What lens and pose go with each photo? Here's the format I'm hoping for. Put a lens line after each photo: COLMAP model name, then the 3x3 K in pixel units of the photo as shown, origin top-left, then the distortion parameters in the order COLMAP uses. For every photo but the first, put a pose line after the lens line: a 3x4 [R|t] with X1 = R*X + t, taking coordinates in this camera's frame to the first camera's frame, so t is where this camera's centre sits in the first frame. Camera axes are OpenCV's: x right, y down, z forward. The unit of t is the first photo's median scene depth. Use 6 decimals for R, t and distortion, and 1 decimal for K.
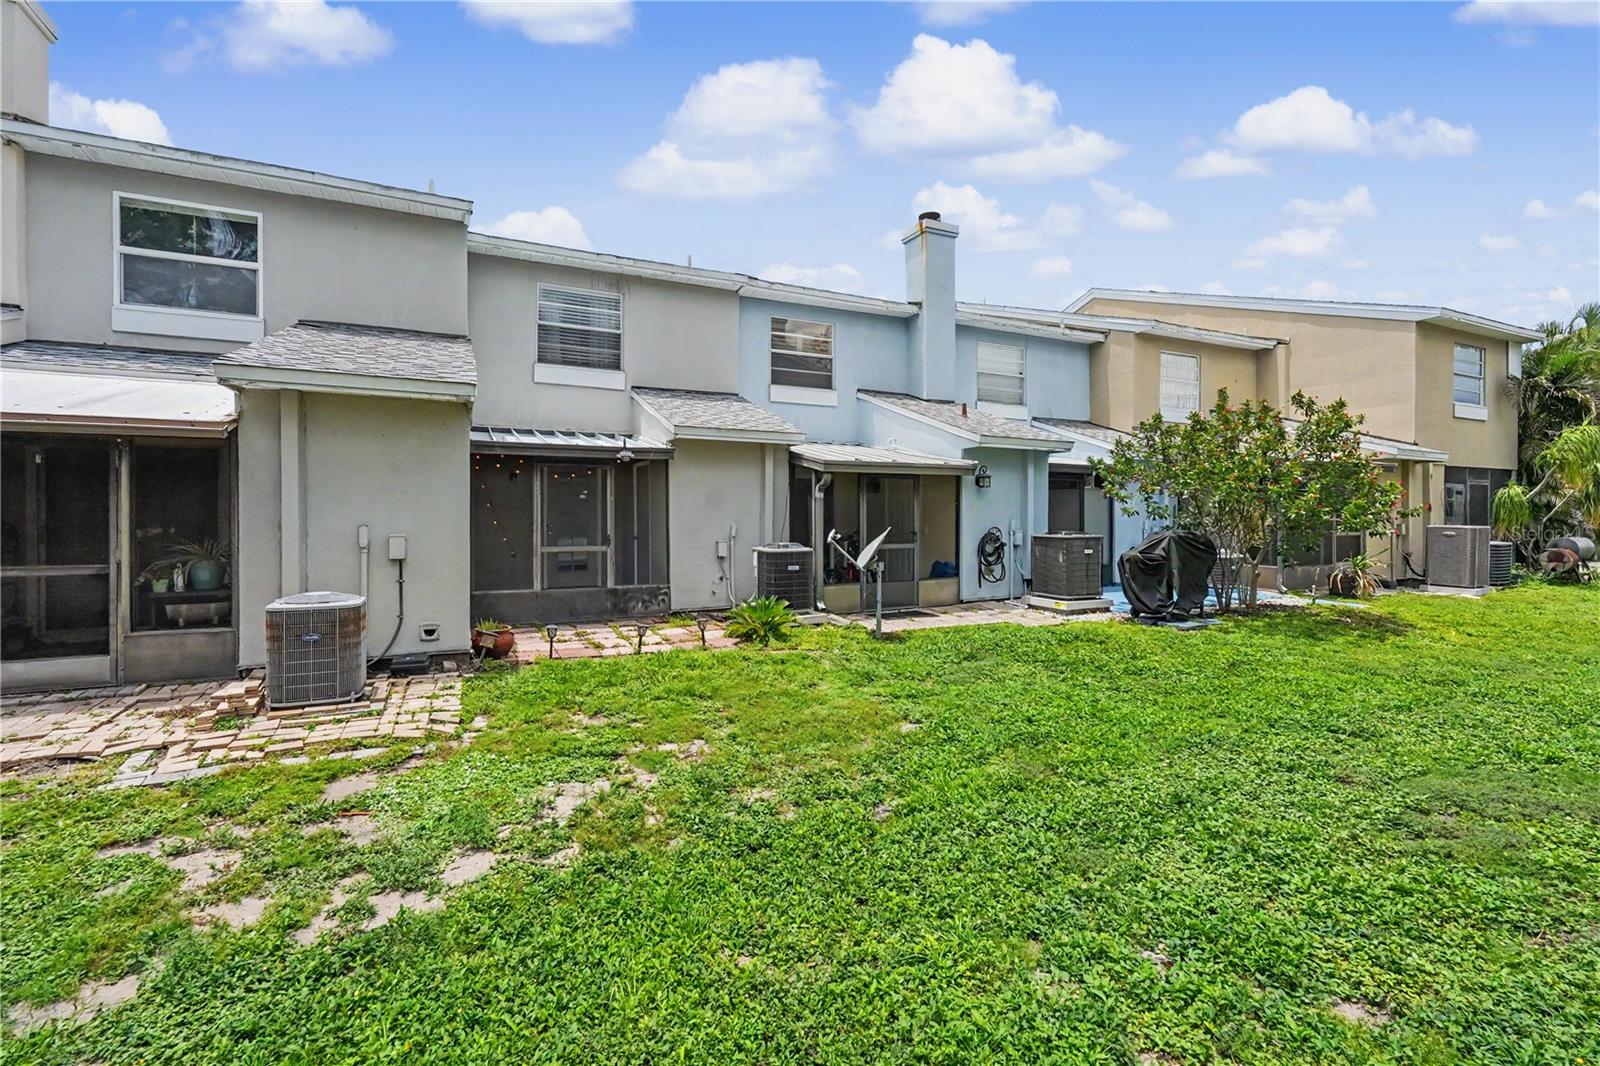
lens RADIAL K [[702.4, 0, 801.3], [0, 702.4, 525.0], [0, 0, 1]] dist [-0.000471, 0.000684]
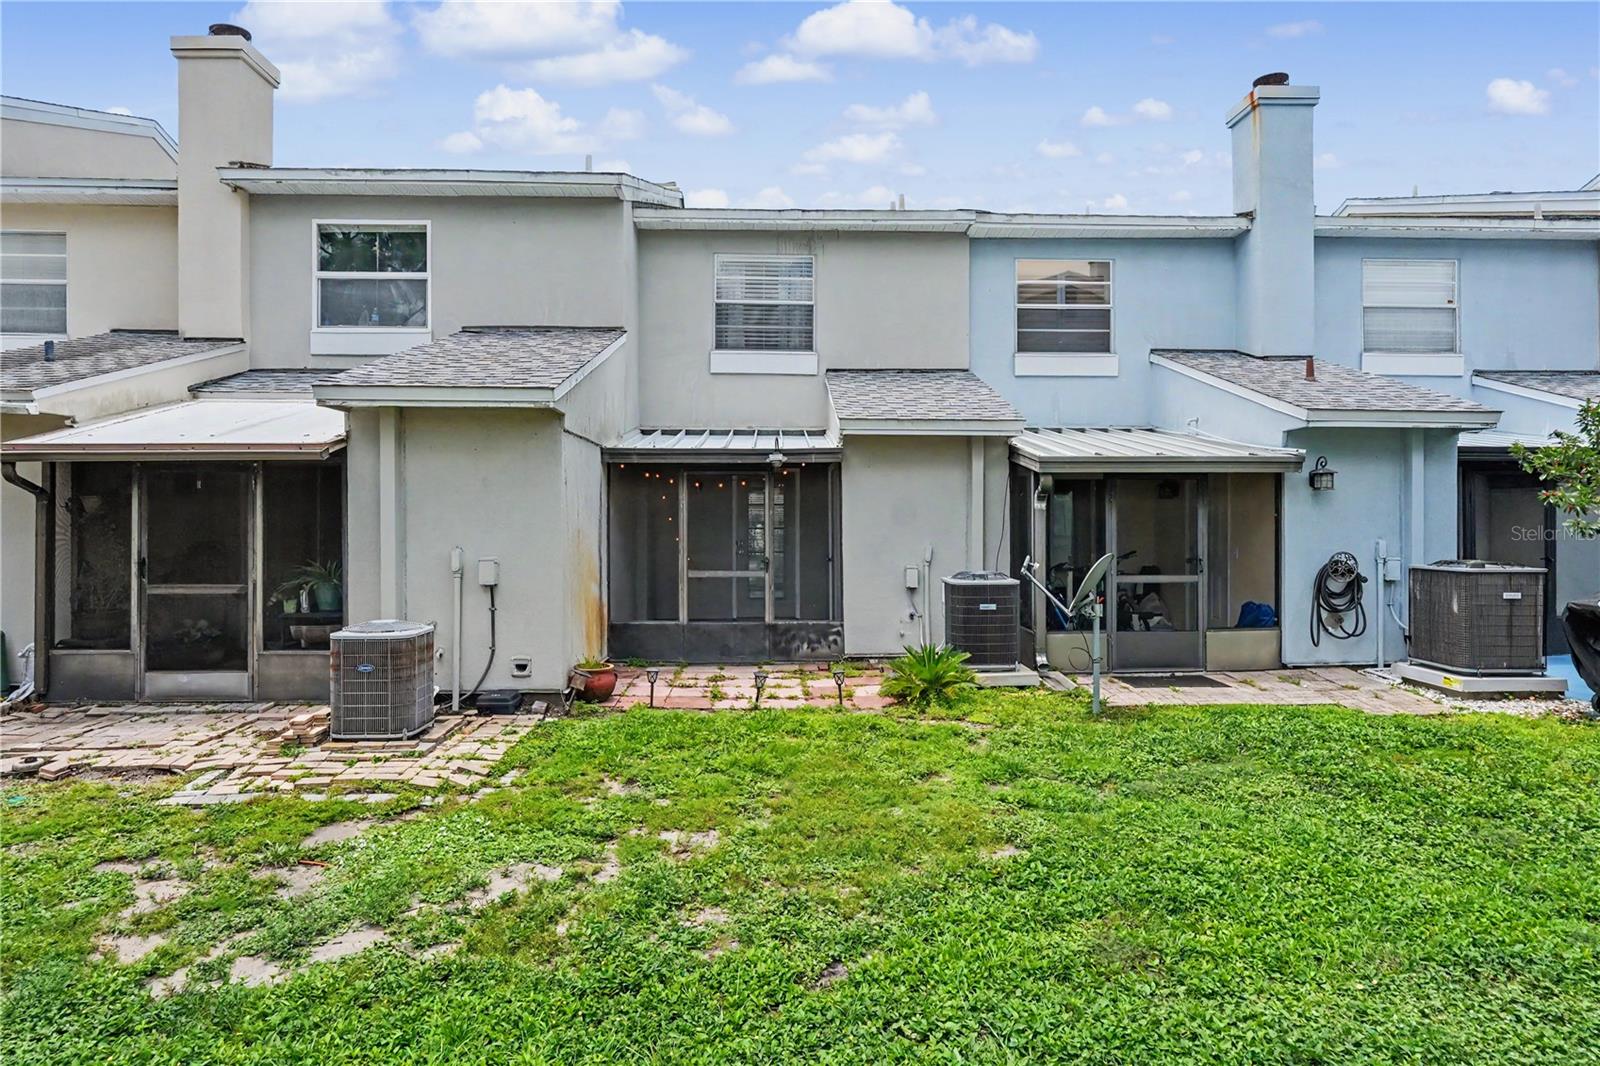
lens RADIAL K [[905.1, 0, 801.8], [0, 905.1, 528.7], [0, 0, 1]] dist [-0.000530, 0.000801]
pose [[0.915707, 0.001312, -0.401845, 0.196109], [-0.003992, 0.999975, -0.005831, -0.014016], [0.401827, 0.006944, 0.915689, 0.066165]]
